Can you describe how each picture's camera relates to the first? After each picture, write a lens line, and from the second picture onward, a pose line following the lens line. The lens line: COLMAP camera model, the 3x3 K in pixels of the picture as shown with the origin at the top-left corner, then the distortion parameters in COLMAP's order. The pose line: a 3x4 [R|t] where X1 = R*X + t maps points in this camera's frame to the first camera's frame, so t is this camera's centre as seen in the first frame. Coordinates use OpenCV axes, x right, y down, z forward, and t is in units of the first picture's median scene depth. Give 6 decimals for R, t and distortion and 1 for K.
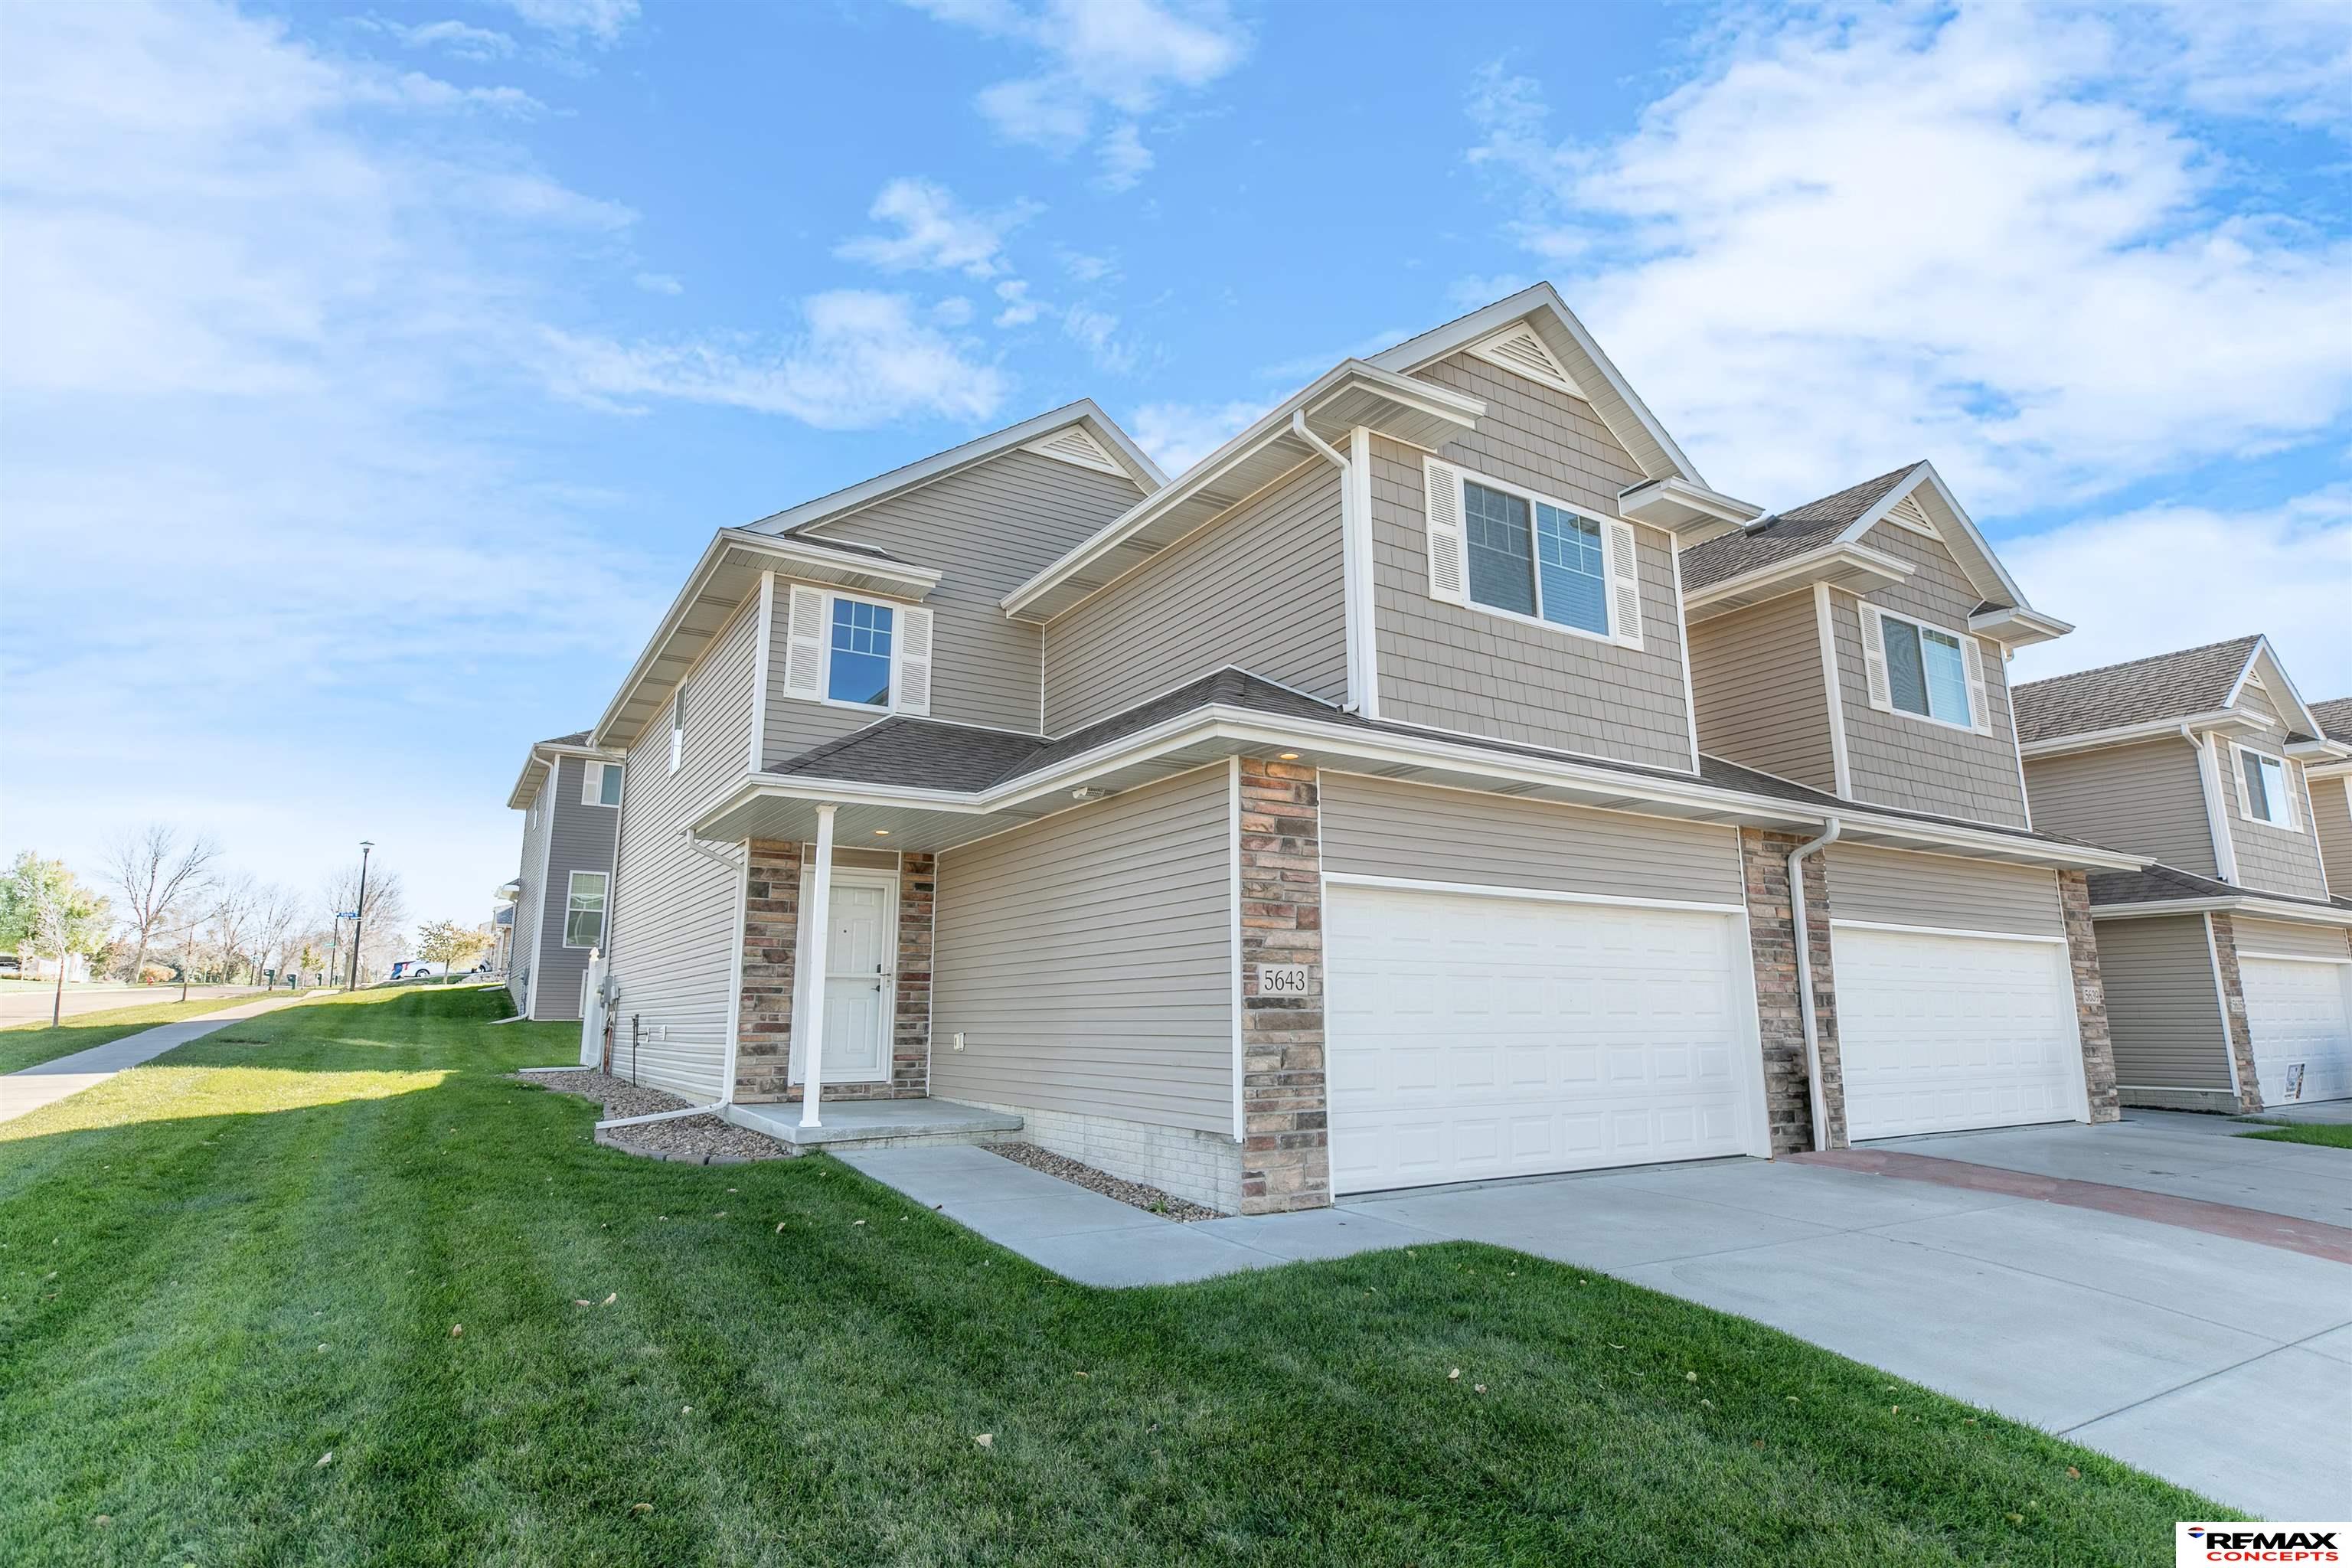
lens RADIAL K [[1195.7, 0, 1176.0], [0, 1195.7, 784.0], [0, 0, 1]] dist [-0.000857, -0.000090]
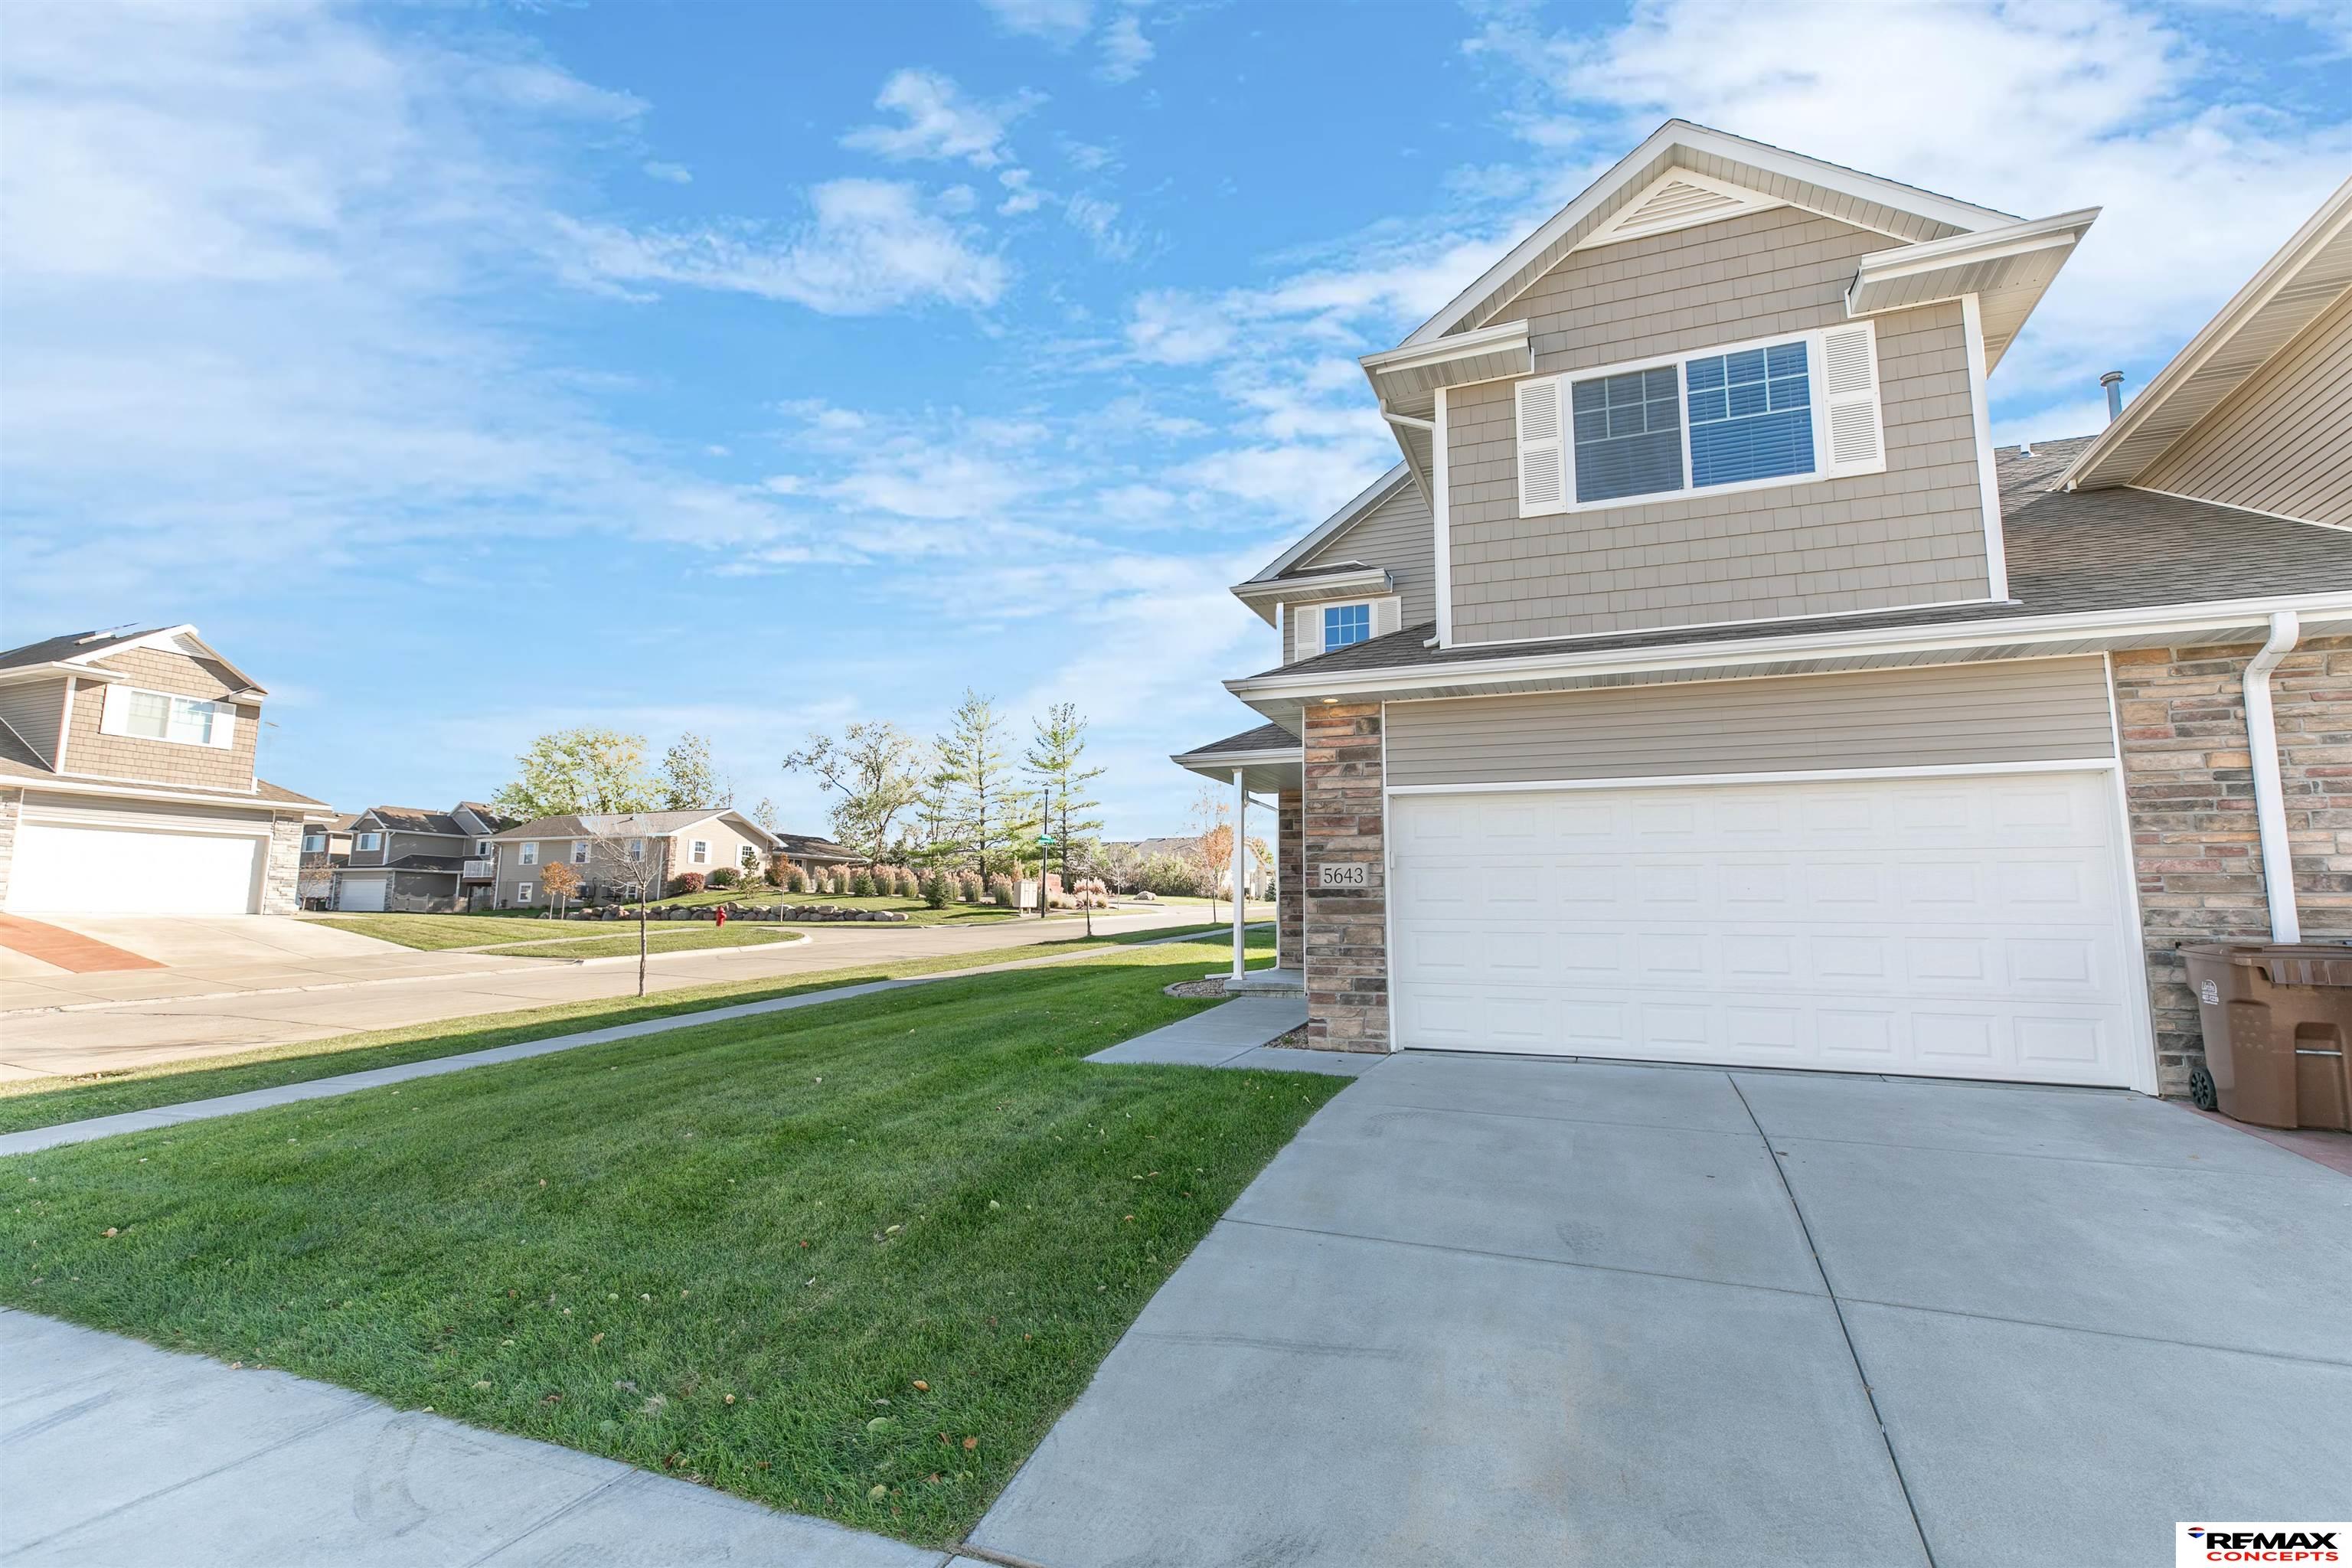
lens RADIAL K [[1065.5, 0, 1178.5], [0, 1065.5, 783.0], [0, 0, 1]] dist [0.005939, -0.000096]
pose [[0.581483, -0.099598, -0.807439, 0.883541], [0.146372, 0.989090, -0.016594, 0.056829], [0.800283, -0.108537, 0.589717, 0.187879]]
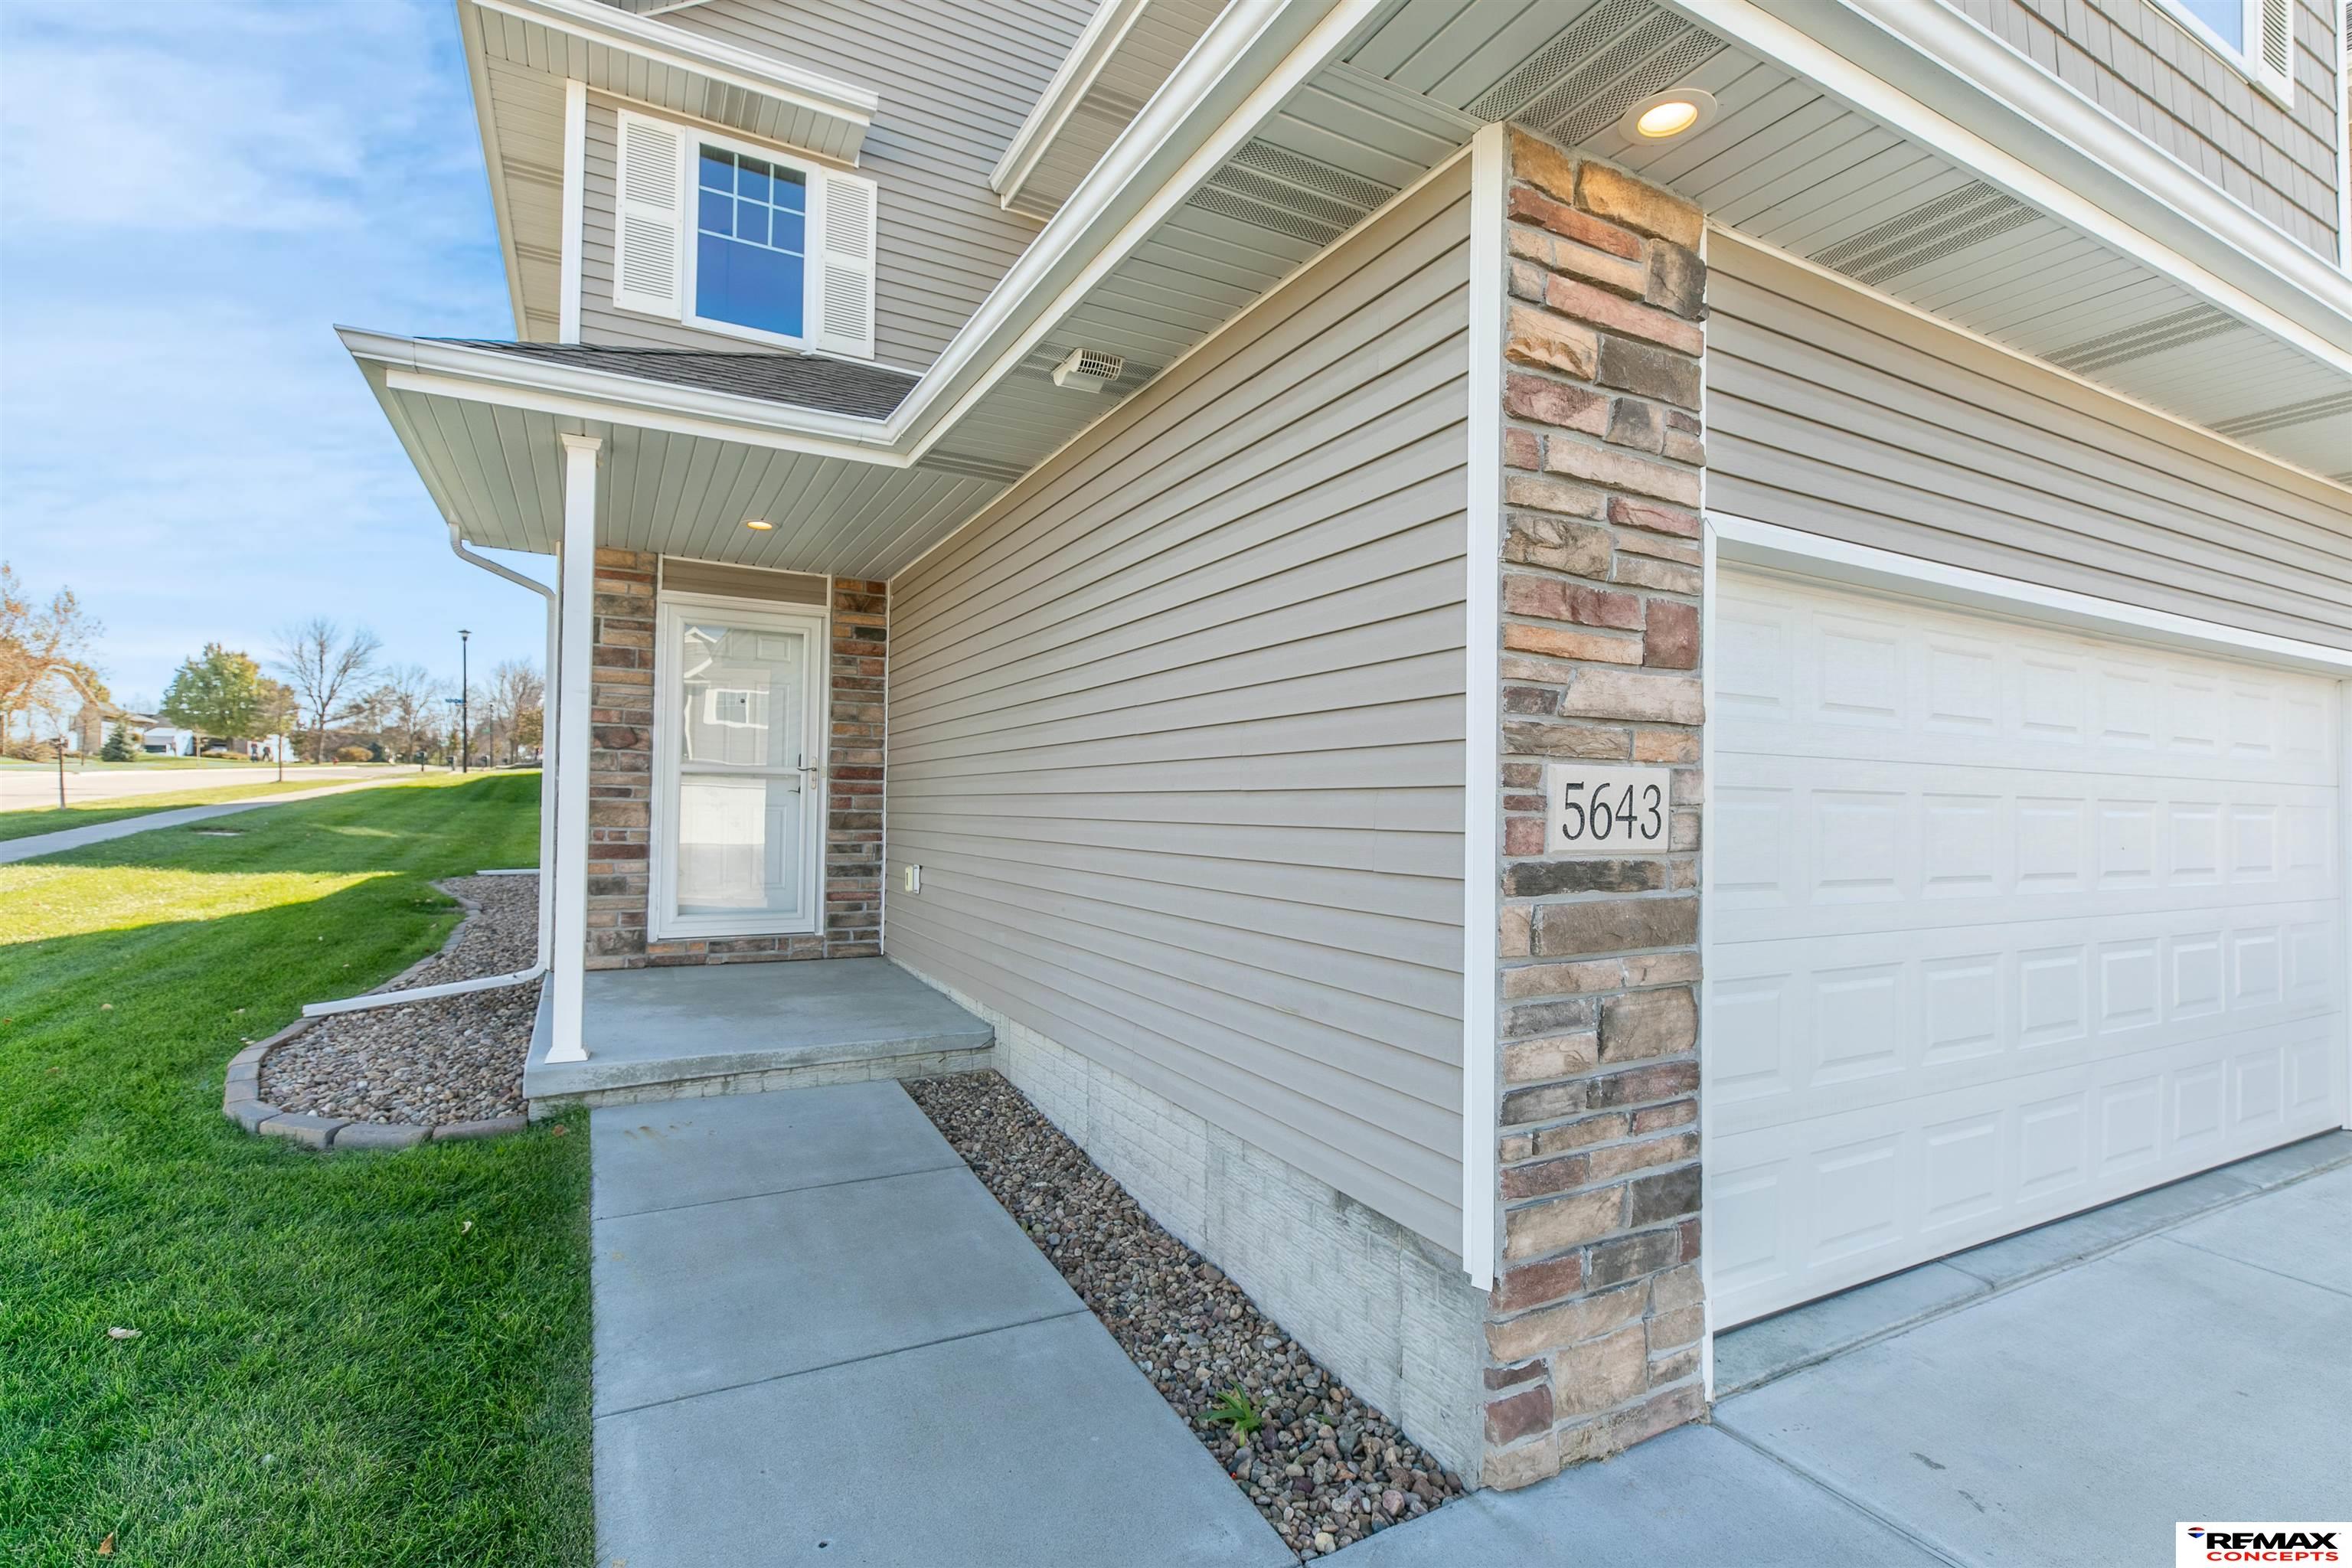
lens RADIAL K [[1065.5, 0, 1178.5], [0, 1065.5, 783.0], [0, 0, 1]] dist [0.005939, -0.000096]
pose [[0.997740, 0.014245, -0.065659, -0.013280], [-0.002685, 0.984938, 0.172887, 0.099431], [0.067133, -0.172320, 0.982751, 0.664250]]
